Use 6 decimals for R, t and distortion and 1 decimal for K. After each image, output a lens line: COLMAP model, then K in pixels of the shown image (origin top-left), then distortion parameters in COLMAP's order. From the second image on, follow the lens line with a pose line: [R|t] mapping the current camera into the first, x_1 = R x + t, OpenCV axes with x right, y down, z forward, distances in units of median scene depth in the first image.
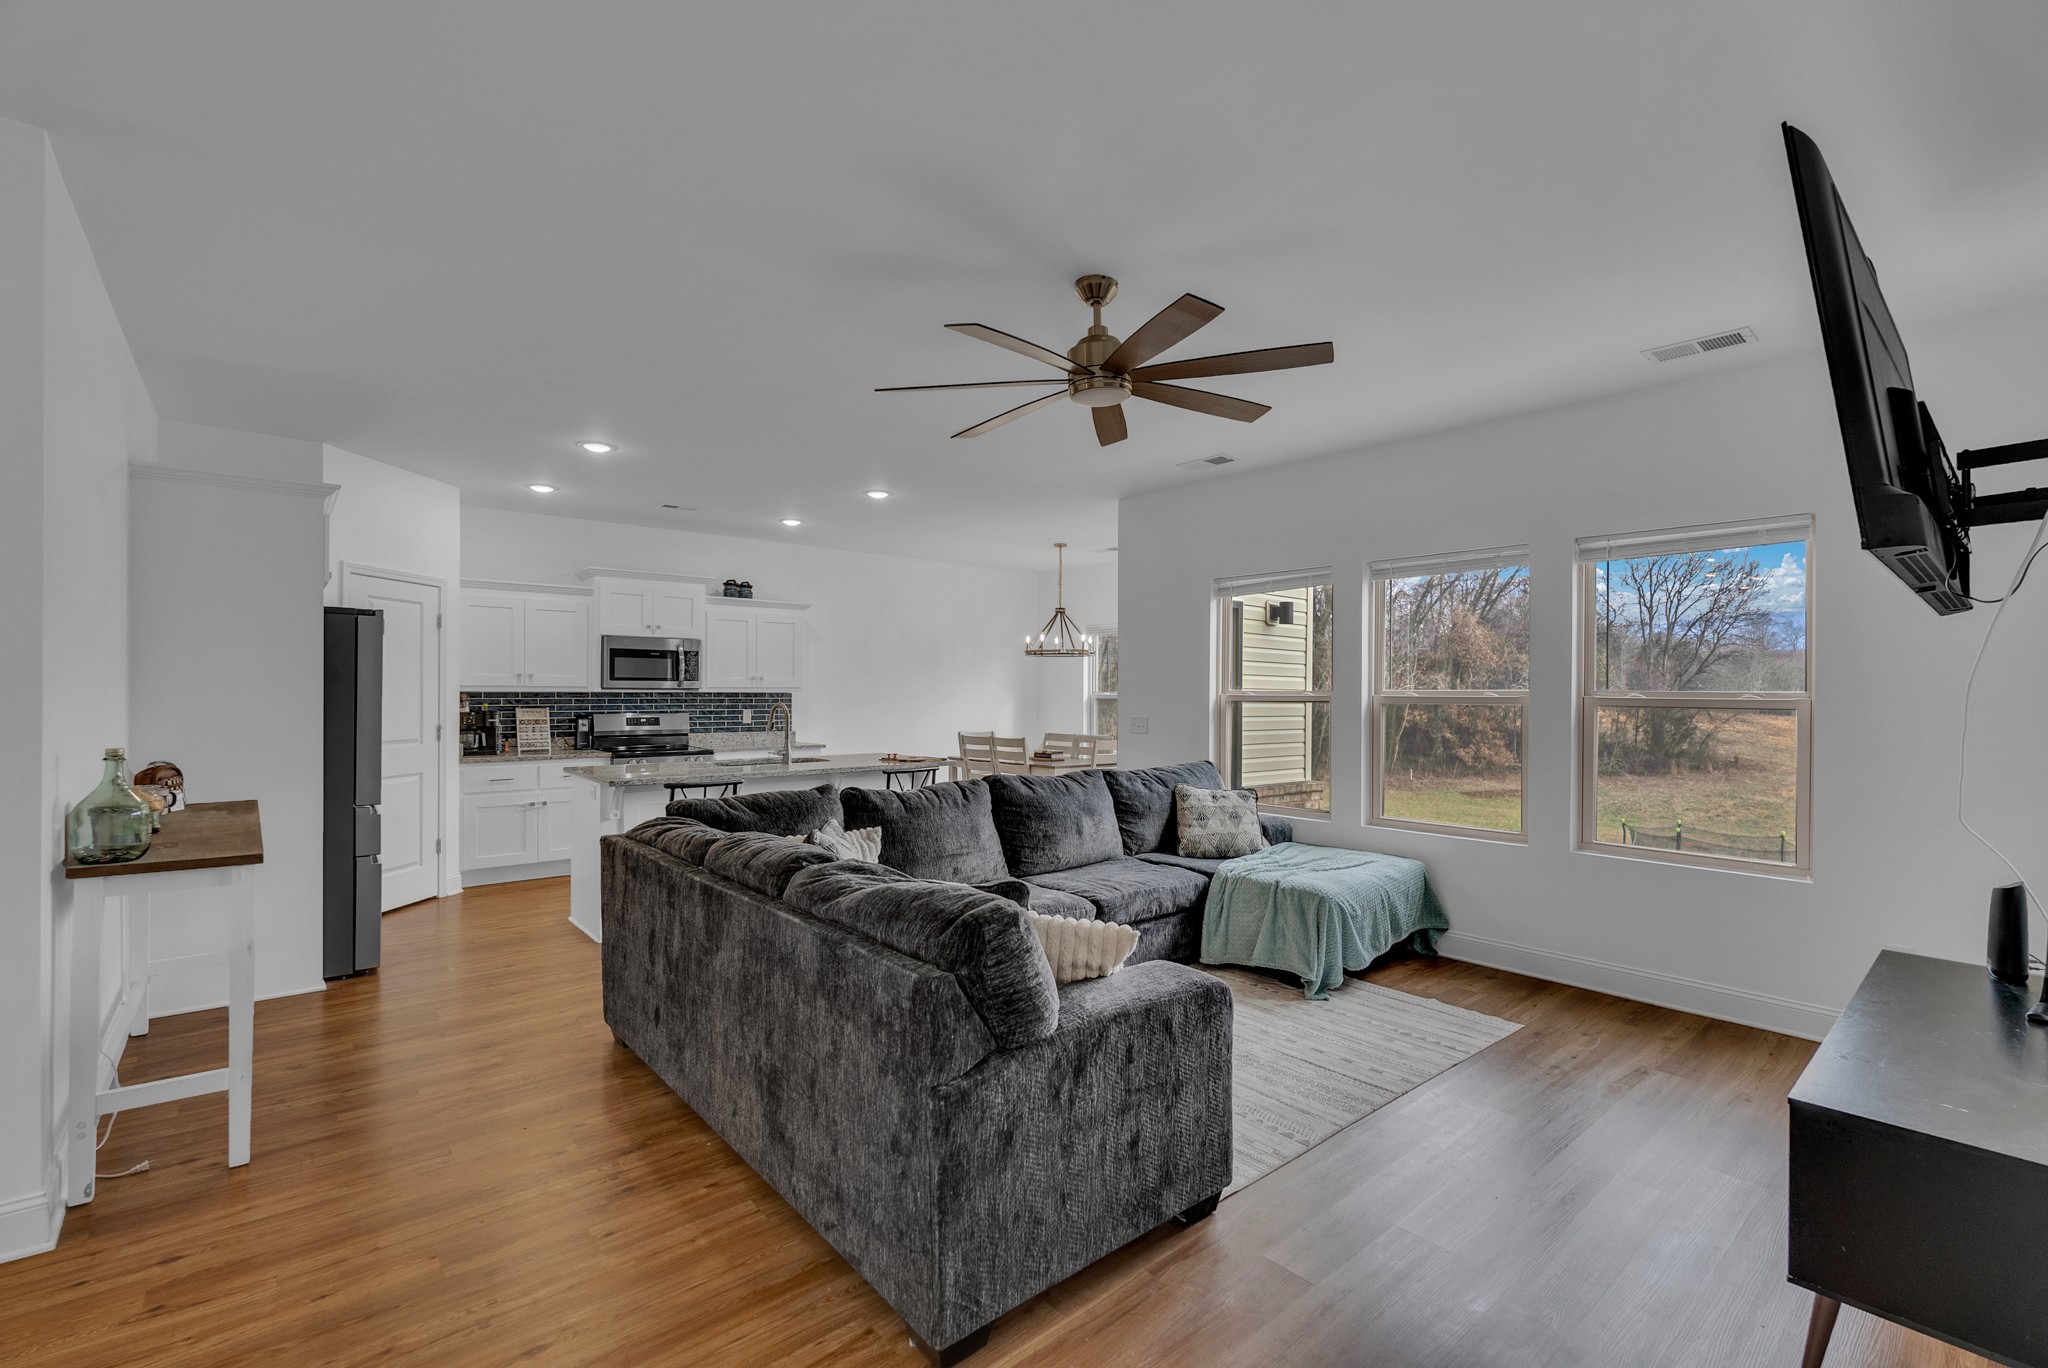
lens RADIAL K [[888.0, 0, 1019.0], [0, 888.0, 686.7], [0, 0, 1]] dist [-0.000662, -0.000051]
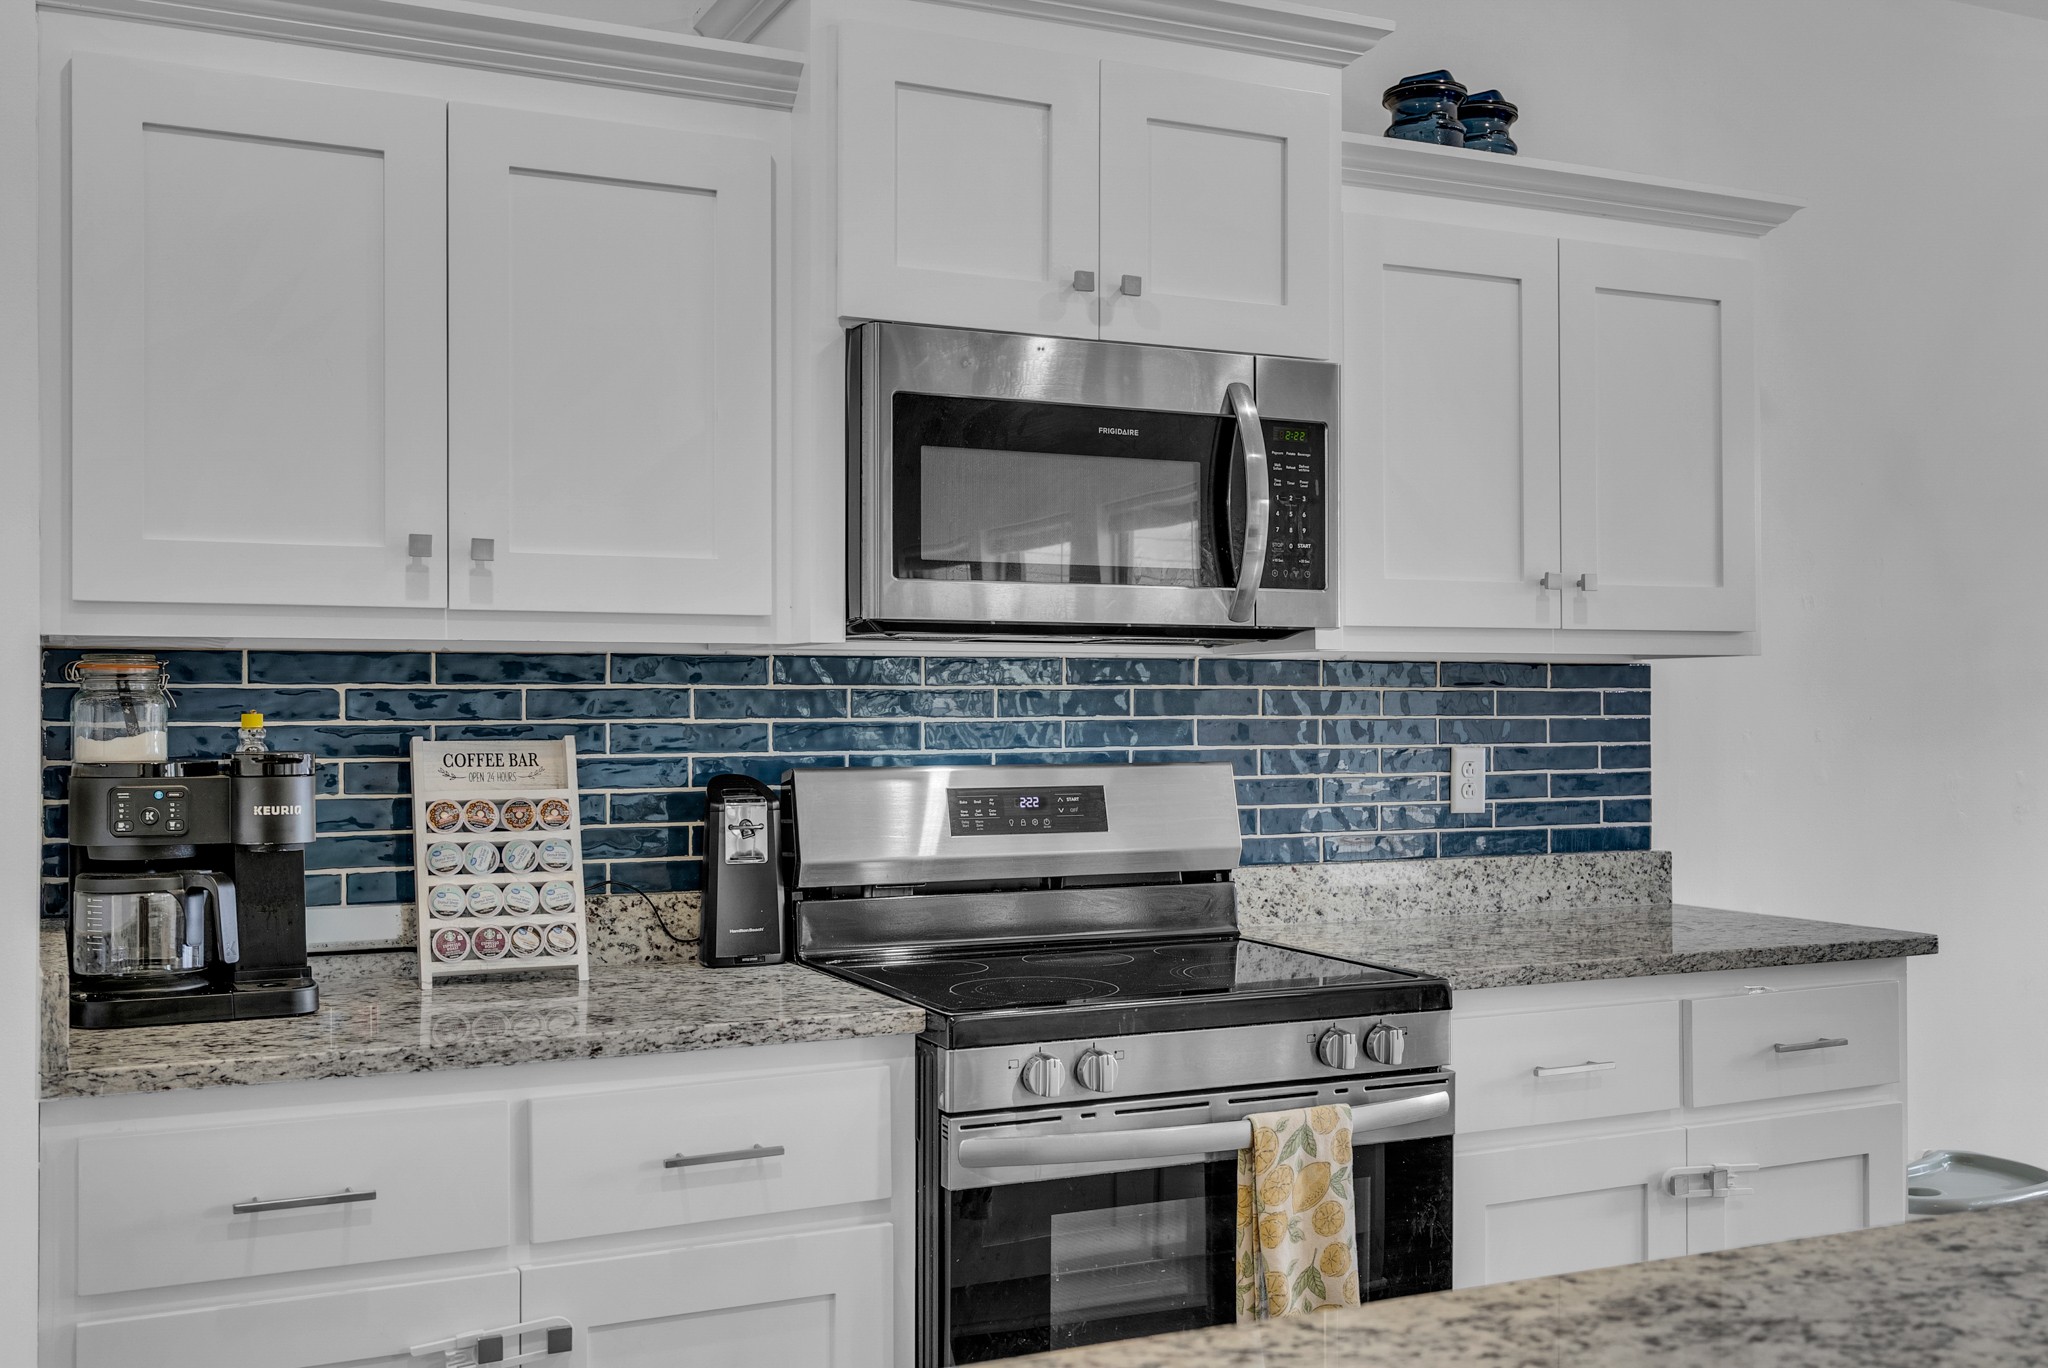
lens RADIAL K [[2019.9, 0, 1024.0], [0, 2019.9, 684.0], [0, 0, 1]] dist [-0.000851, 0.001286]
pose [[0.966818, -0.005770, -0.255401, -0.321320], [0.005076, 0.999981, -0.003376, 0.014278], [0.255416, 0.001968, 0.966829, 0.597756]]
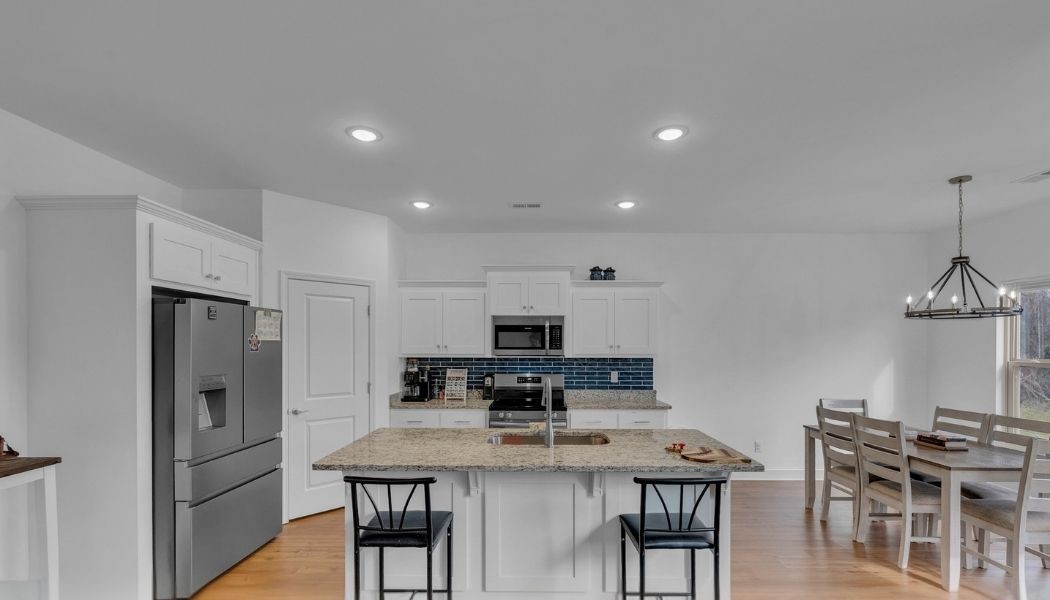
lens RADIAL K [[457.6, 0, 525.0], [0, 457.6, 350.5], [0, 0, 1]] dist [-0.017674, 0.000249]
pose [[0.750763, 0.003793, -0.660561, 0.022313], [0.004371, 0.999933, 0.010710, -0.012144], [0.660558, -0.010928, 0.750696, 0.495209]]
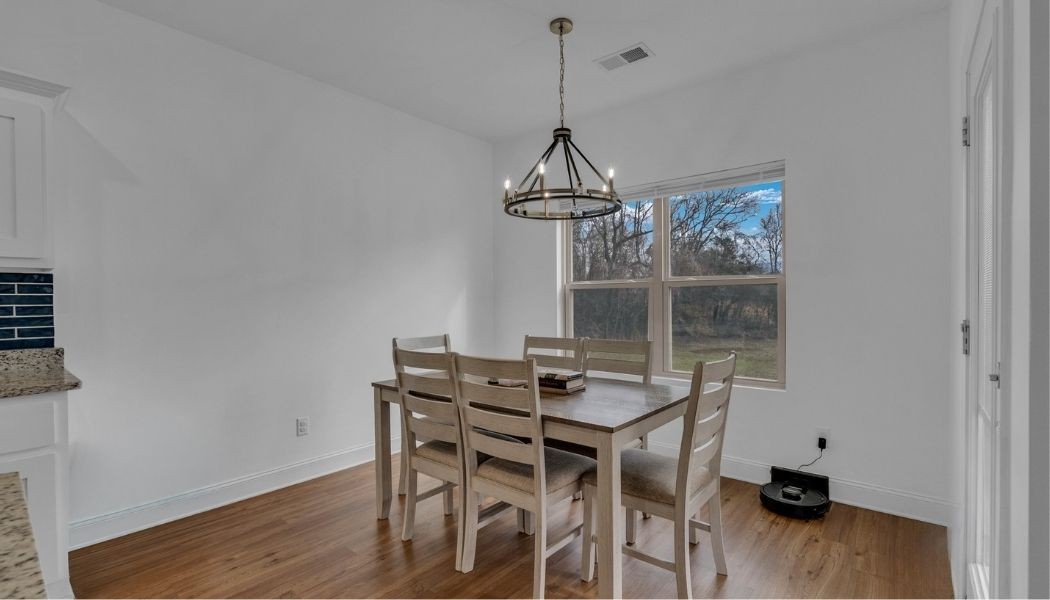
lens RADIAL K [[465.5, 0, 525.0], [0, 465.5, 300.0], [0, 0, 1]] dist [0.000222, 0.000260]
pose [[0.985664, -0.012942, 0.168224, -0.038342], [0.012196, 0.999911, 0.005466, 0.027786], [-0.168279, -0.003336, 0.985734, 0.799034]]
